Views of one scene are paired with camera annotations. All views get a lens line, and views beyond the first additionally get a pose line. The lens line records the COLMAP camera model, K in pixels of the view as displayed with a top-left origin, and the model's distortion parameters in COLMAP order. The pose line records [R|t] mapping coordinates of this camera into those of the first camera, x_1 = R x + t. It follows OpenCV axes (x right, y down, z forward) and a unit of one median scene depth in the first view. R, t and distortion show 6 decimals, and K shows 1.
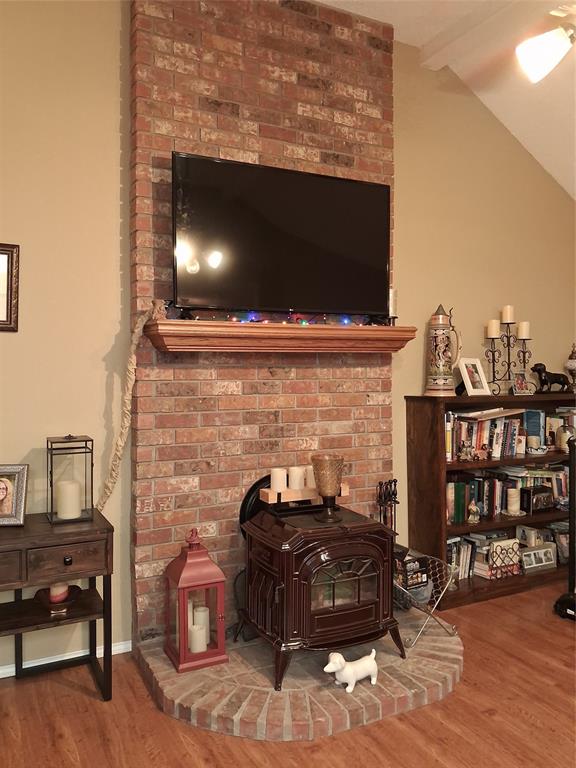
lens RADIAL K [[651.5, 0, 288.3], [0, 651.5, 372.8], [0, 0, 1]] dist [0.106235, -0.203938]
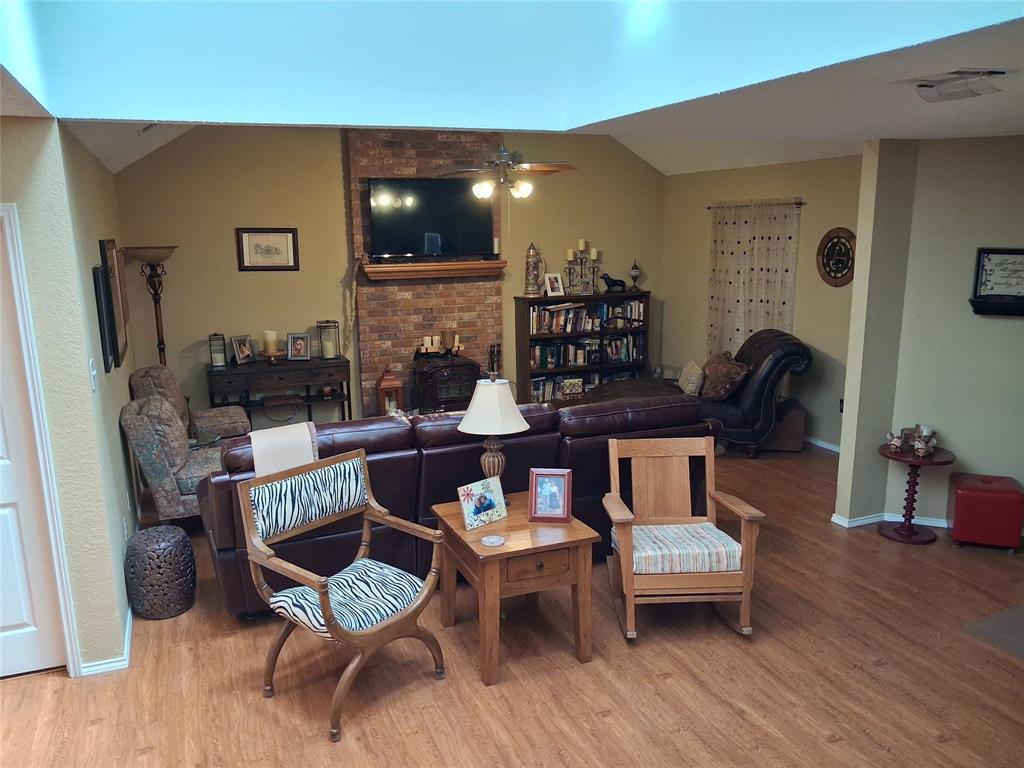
lens RADIAL K [[804.9, 0, 512.3], [0, 804.9, 401.0], [0, 0, 1]] dist [0.180706, -0.451137]
pose [[0.997579, -0.000409, -0.069548, 0.383638], [0.013864, 0.981081, 0.193098, -0.126449], [0.068153, -0.193595, 0.978711, -1.353919]]
